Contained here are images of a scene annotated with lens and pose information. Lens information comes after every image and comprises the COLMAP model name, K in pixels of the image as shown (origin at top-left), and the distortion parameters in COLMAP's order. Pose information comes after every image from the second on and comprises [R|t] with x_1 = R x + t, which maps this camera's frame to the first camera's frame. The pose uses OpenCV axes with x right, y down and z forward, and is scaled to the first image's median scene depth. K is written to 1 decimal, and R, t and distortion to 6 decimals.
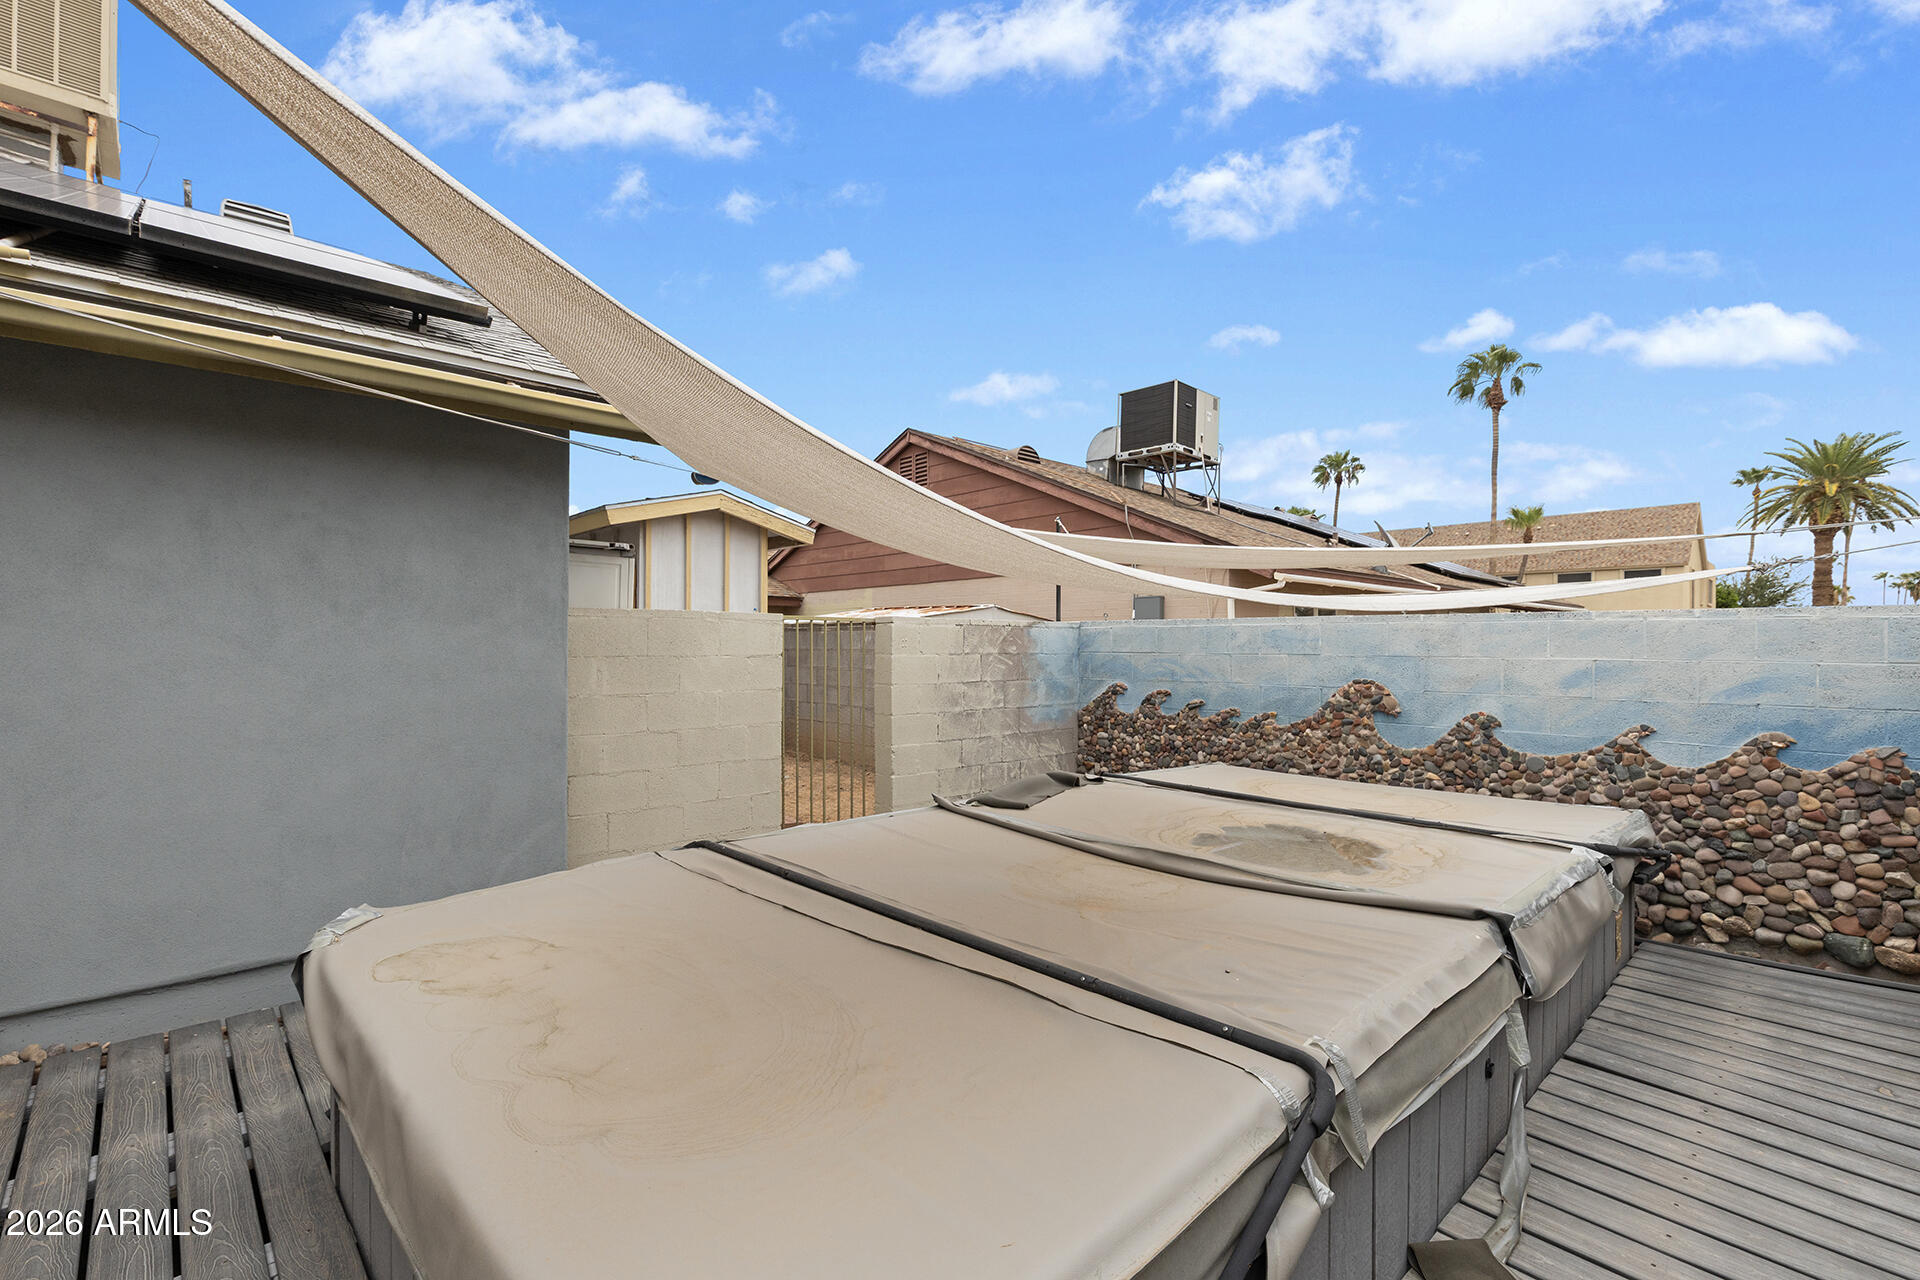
lens RADIAL K [[876.1, 0, 958.2], [0, 876.1, 639.1], [0, 0, 1]] dist [0.008550, 0.000017]
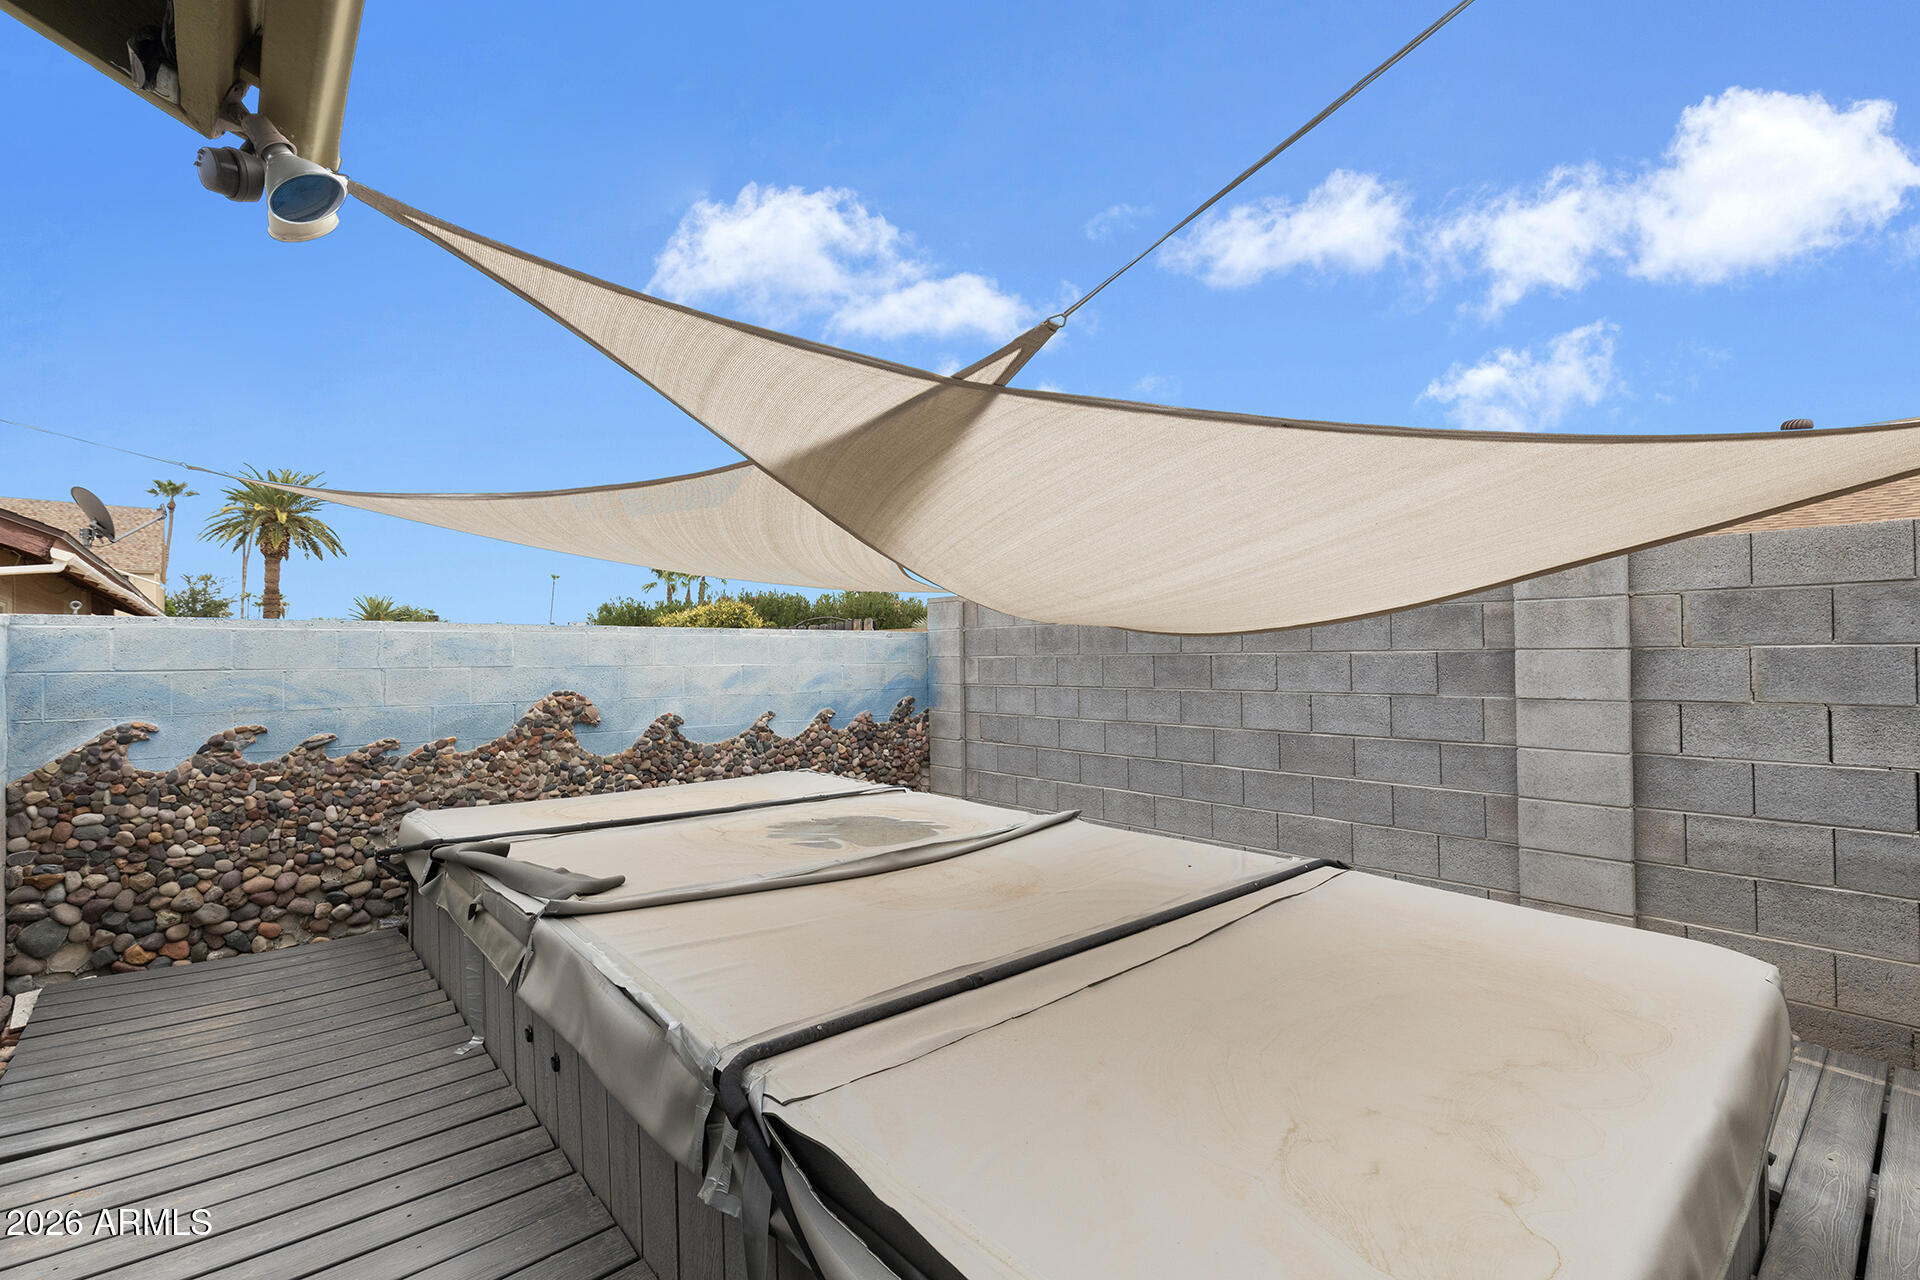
lens RADIAL K [[876.1, 0, 958.2], [0, 876.1, 639.1], [0, 0, 1]] dist [0.008550, 0.000017]
pose [[0.024072, 0.015066, 0.999597, -0.493128], [-0.000602, 0.999886, -0.015056, 0.003521], [-0.999710, -0.000240, 0.024078, 0.547650]]
